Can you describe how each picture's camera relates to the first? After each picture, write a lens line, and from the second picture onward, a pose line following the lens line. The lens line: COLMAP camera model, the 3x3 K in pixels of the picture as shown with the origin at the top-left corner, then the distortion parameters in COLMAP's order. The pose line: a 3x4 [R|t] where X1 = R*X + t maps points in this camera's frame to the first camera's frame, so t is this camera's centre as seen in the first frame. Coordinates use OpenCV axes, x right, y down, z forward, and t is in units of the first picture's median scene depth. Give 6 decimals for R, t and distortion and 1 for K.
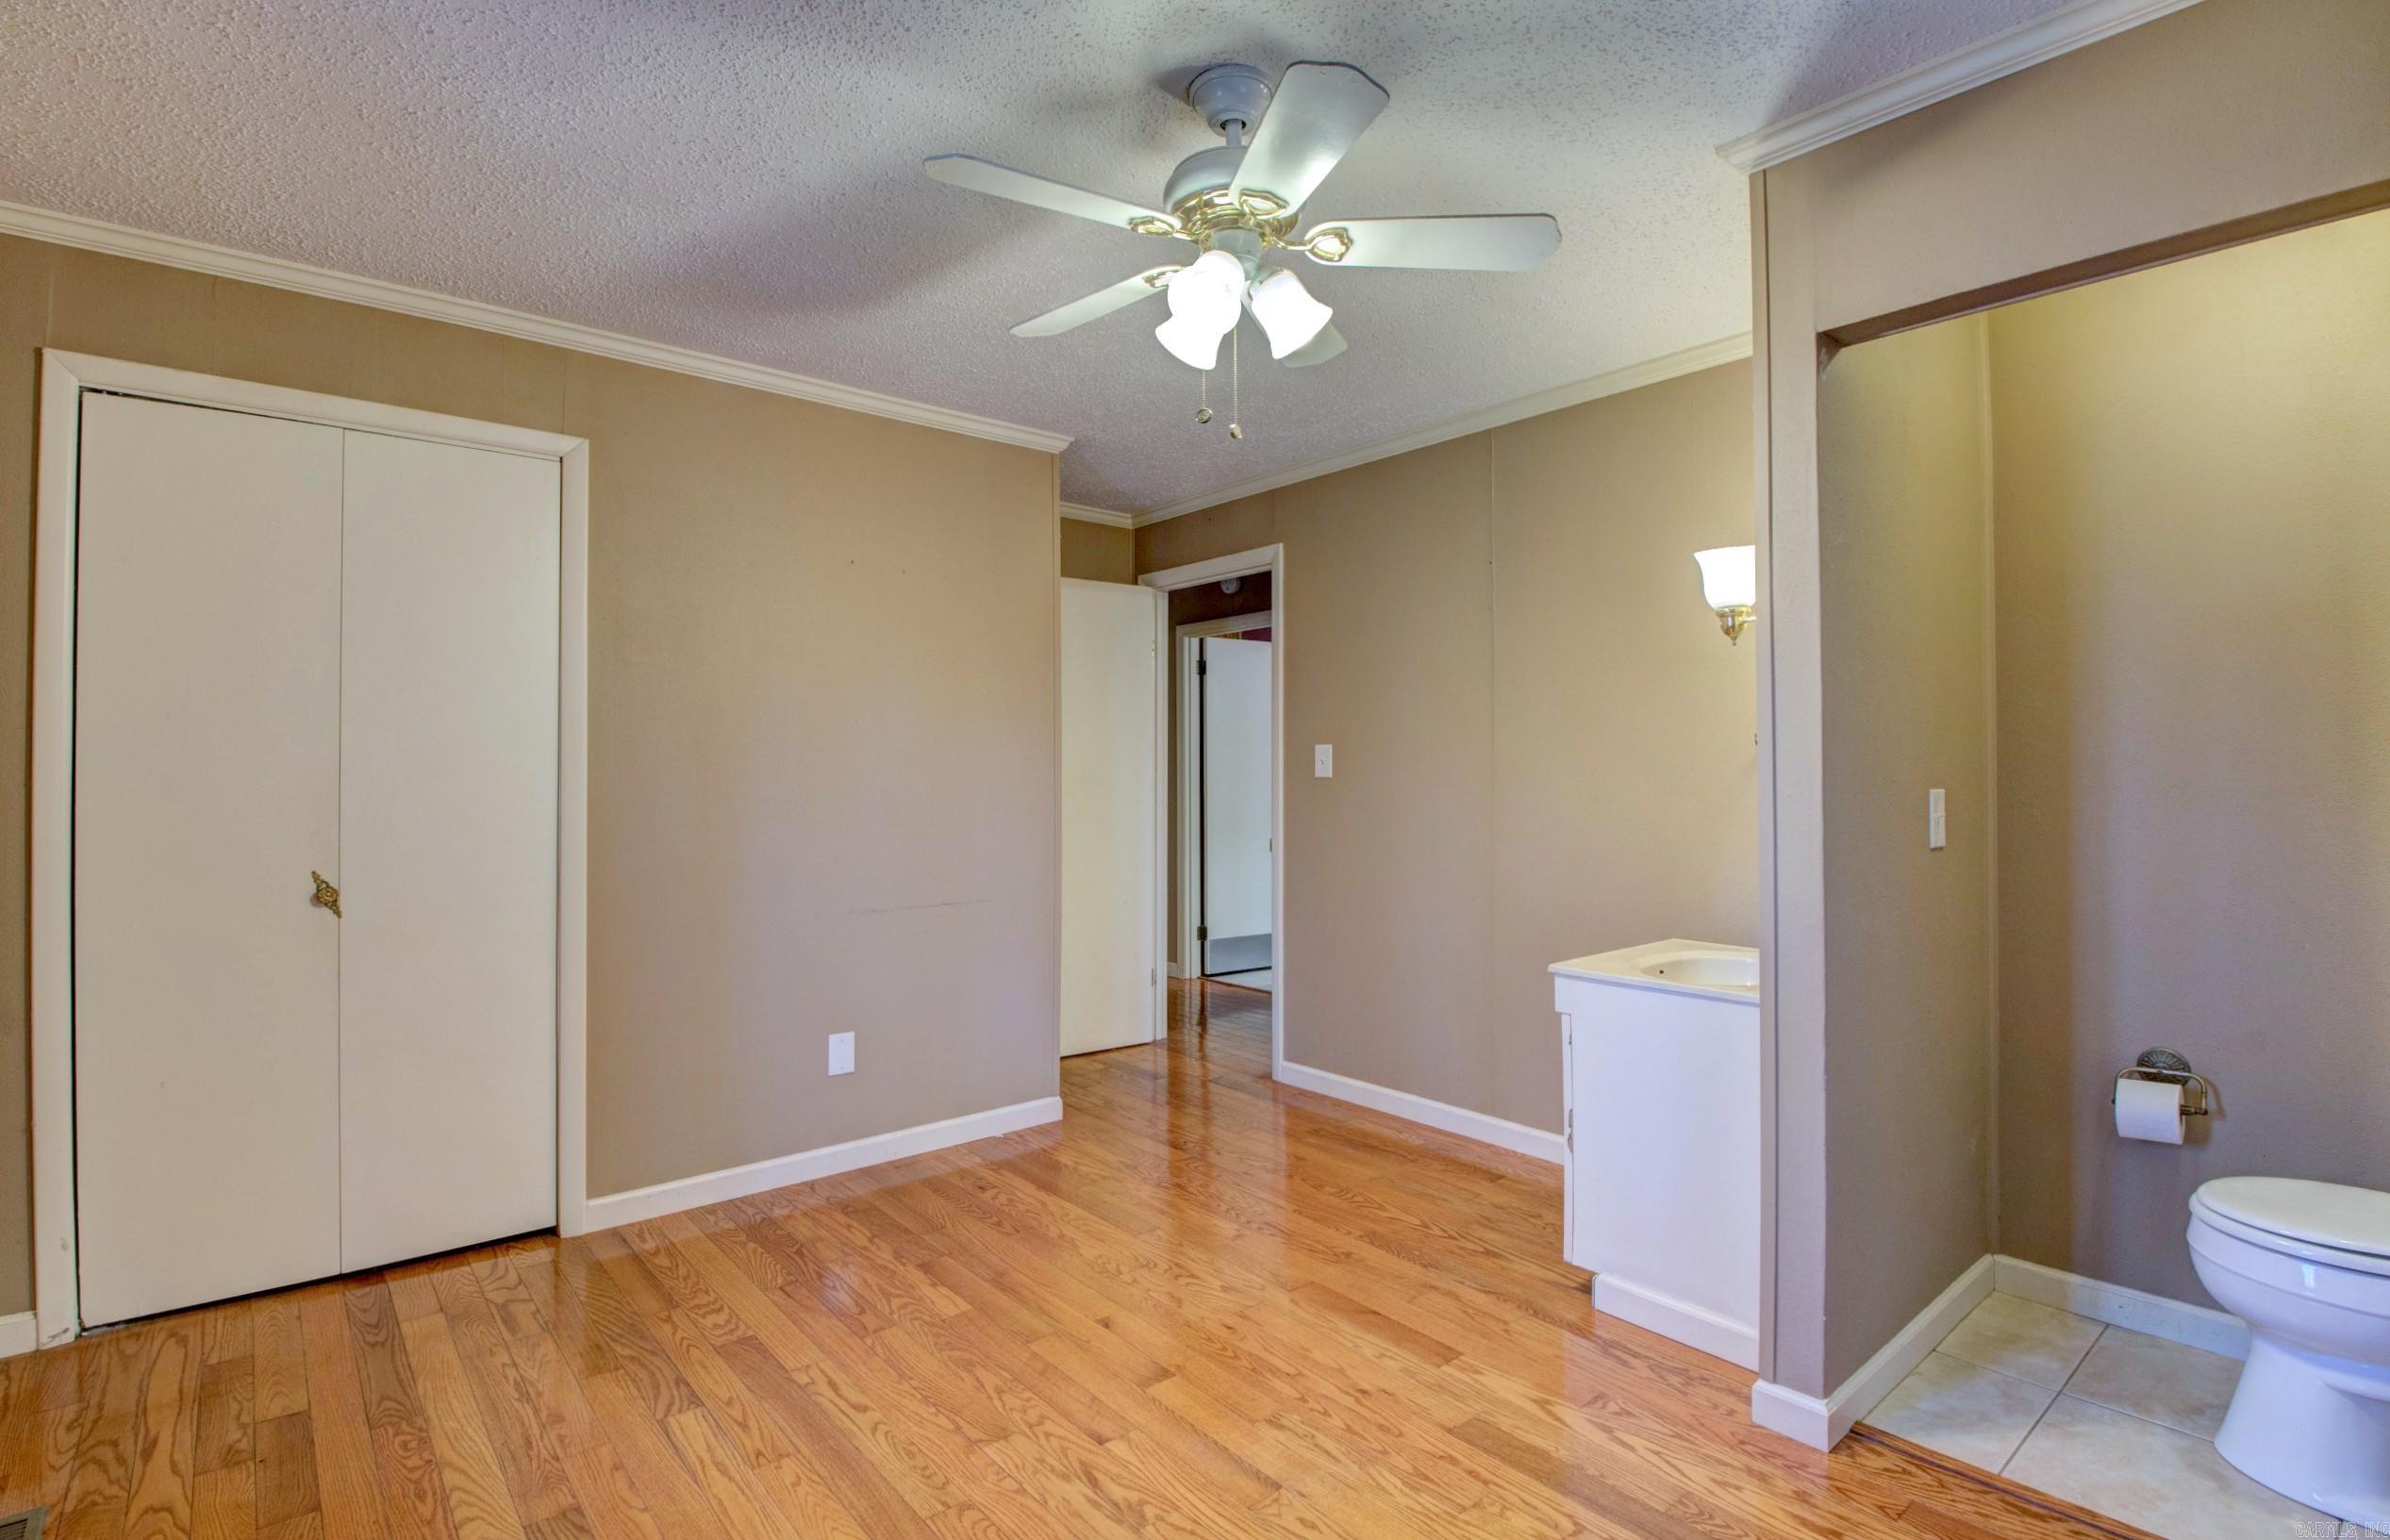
lens RADIAL K [[1119.9, 0, 1184.4], [0, 1119.9, 771.2], [0, 0, 1]] dist [-0.001200, -0.014469]
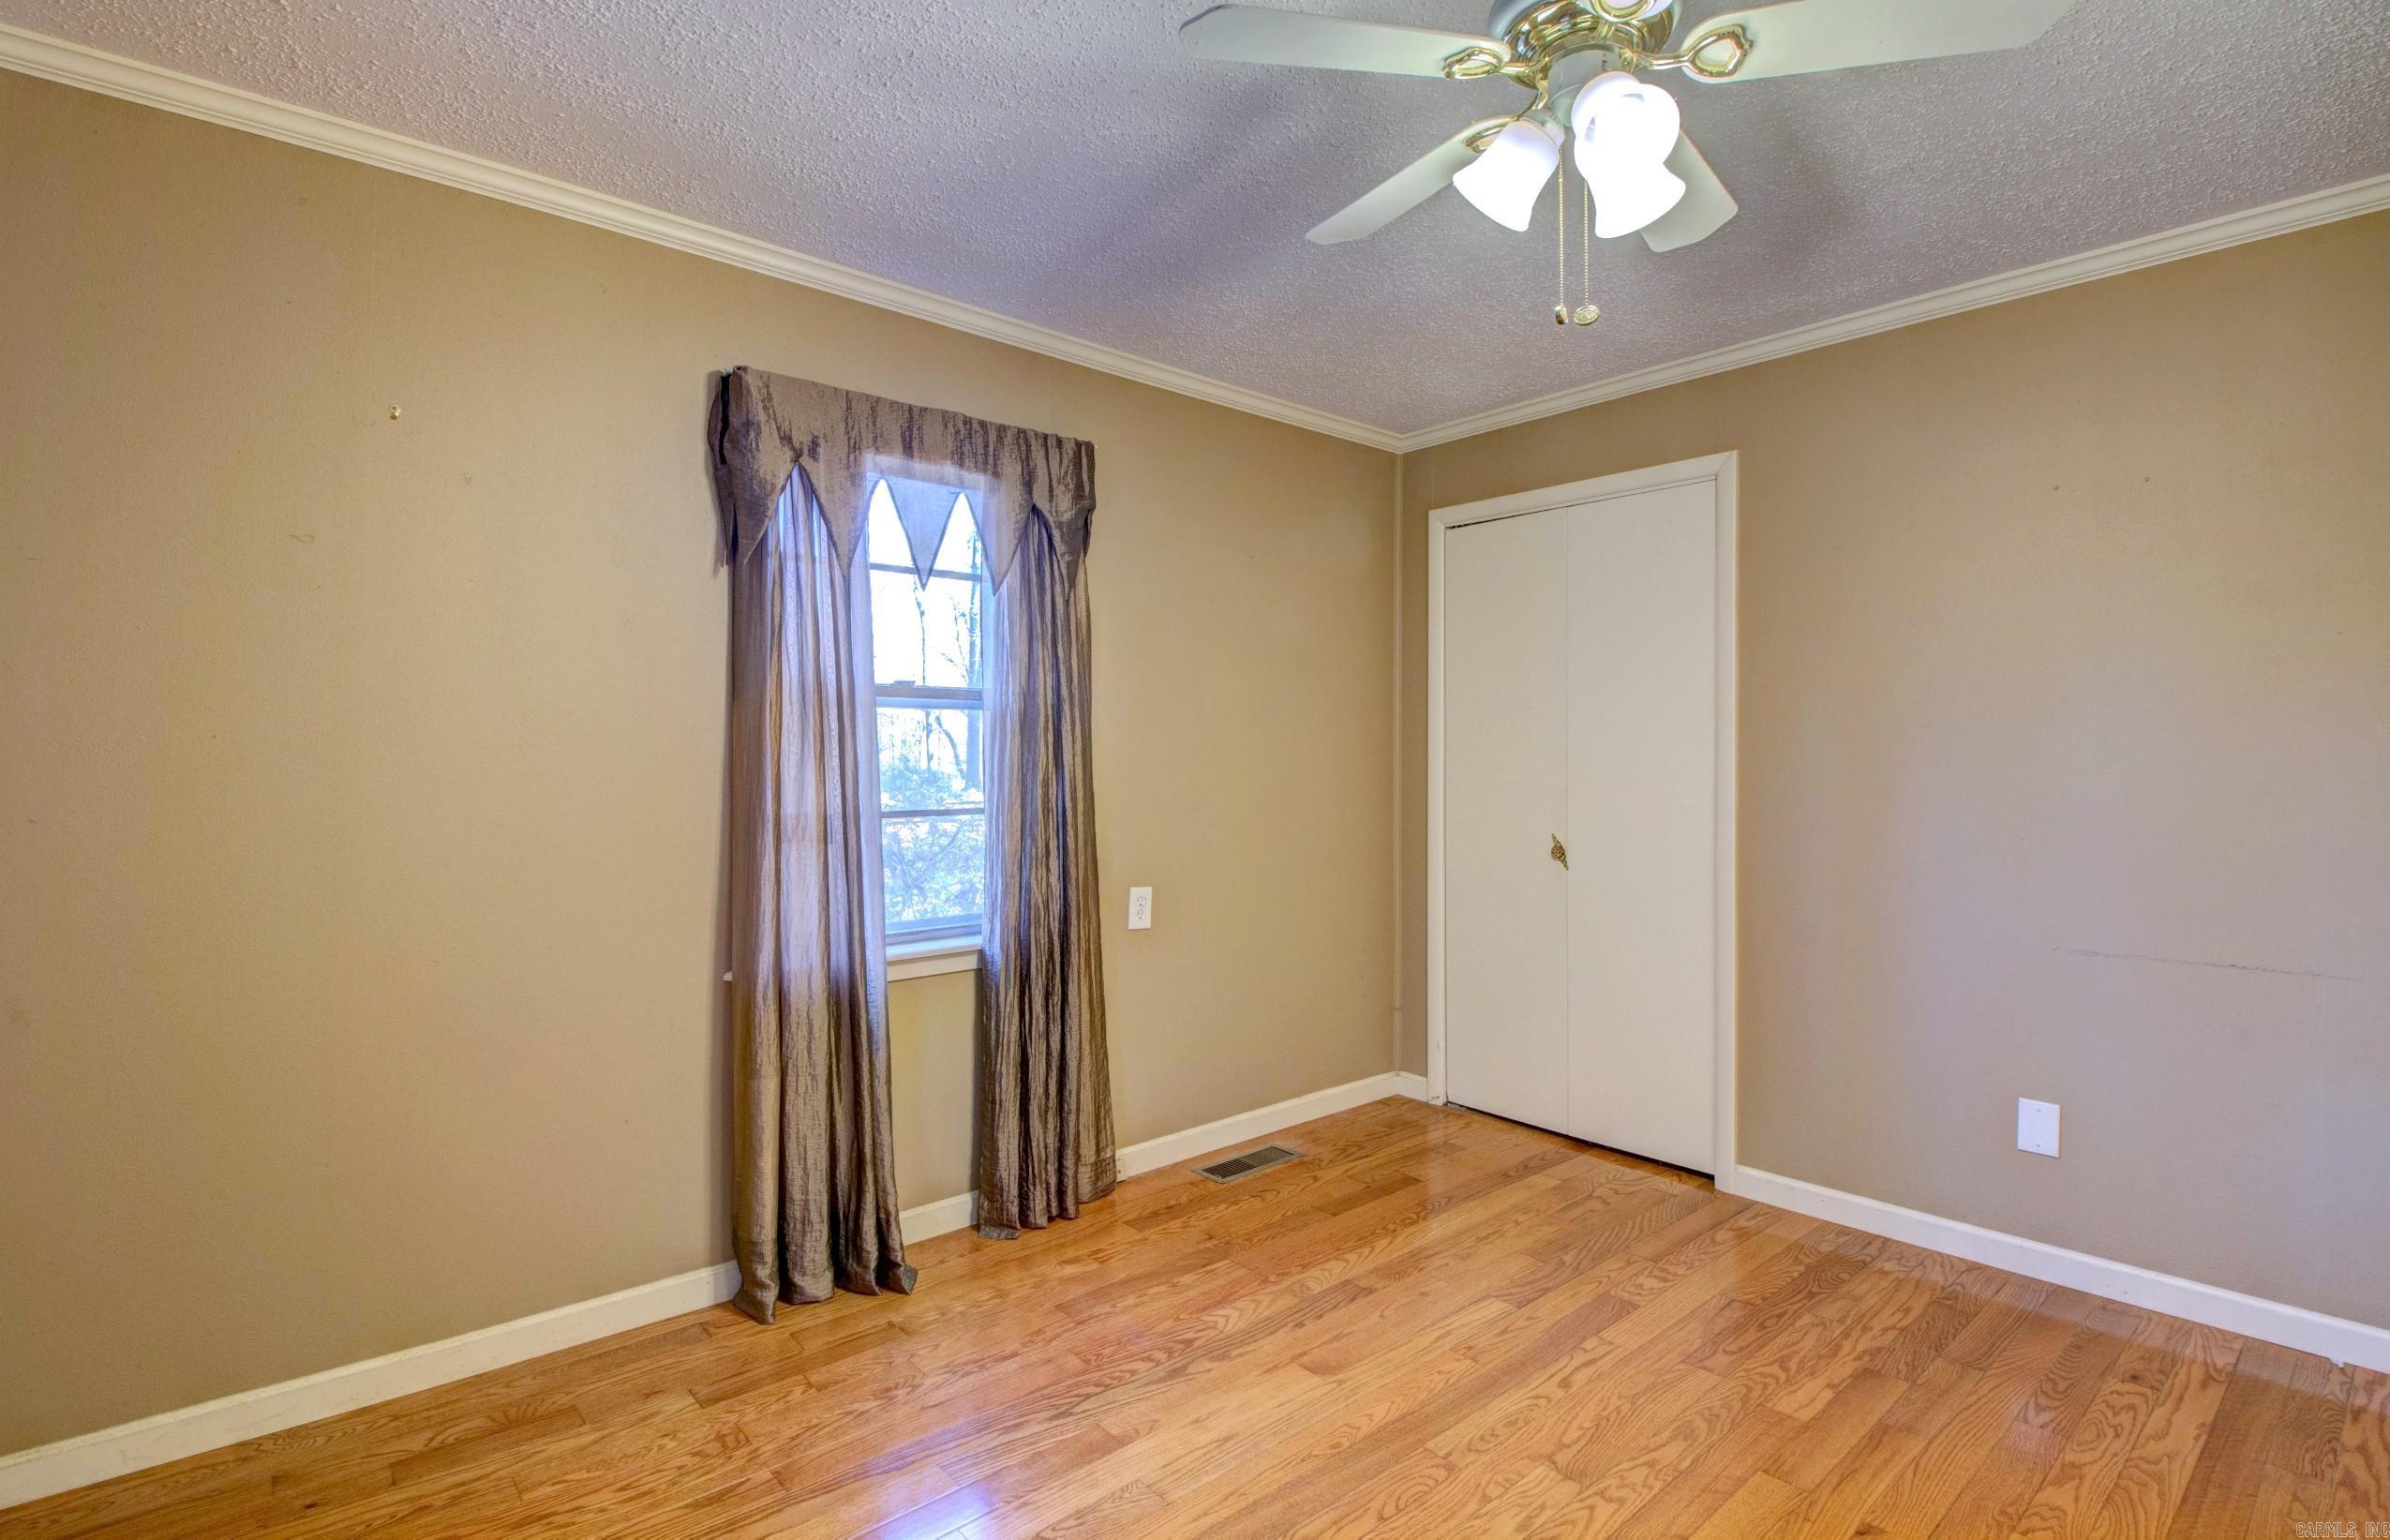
lens RADIAL K [[1120.0, 0, 1172.2], [0, 1120.0, 747.1], [0, 0, 1]] dist [-0.001200, -0.014469]
pose [[0.007870, -0.009478, -0.999924, 0.596598], [0.001425, 0.999954, -0.009467, -0.004043], [0.999968, -0.001351, 0.007883, 0.511739]]
